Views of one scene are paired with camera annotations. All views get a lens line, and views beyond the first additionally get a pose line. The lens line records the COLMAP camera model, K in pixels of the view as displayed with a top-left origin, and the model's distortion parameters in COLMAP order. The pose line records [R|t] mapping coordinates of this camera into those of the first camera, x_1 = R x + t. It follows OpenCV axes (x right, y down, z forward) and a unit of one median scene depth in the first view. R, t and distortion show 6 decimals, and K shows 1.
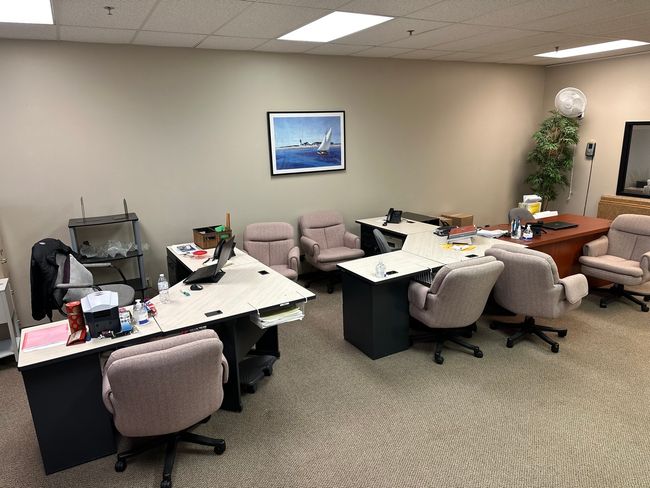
lens RADIAL K [[458.7, 0, 325.0], [0, 458.7, 244.0], [0, 0, 1]] dist [-0.006534, -0.005637]
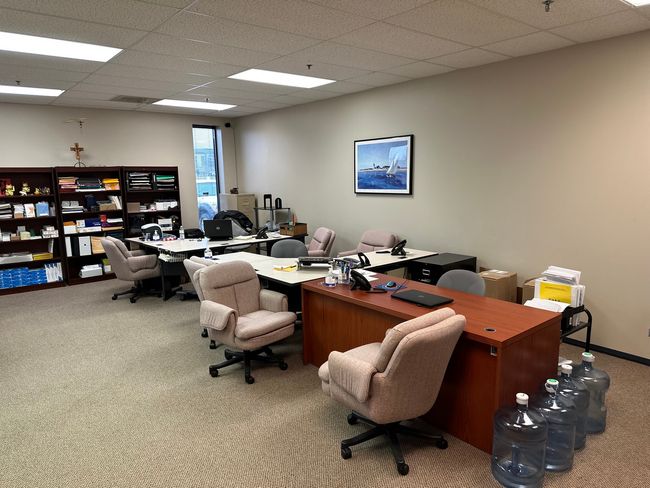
lens RADIAL K [[458.7, 0, 325.0], [0, 458.7, 244.0], [0, 0, 1]] dist [-0.006534, -0.005637]
pose [[0.194635, 0.172657, -0.965560, 1.005356], [-0.224837, 0.966029, 0.127419, -0.150782], [0.954760, 0.192293, 0.226843, 0.657923]]
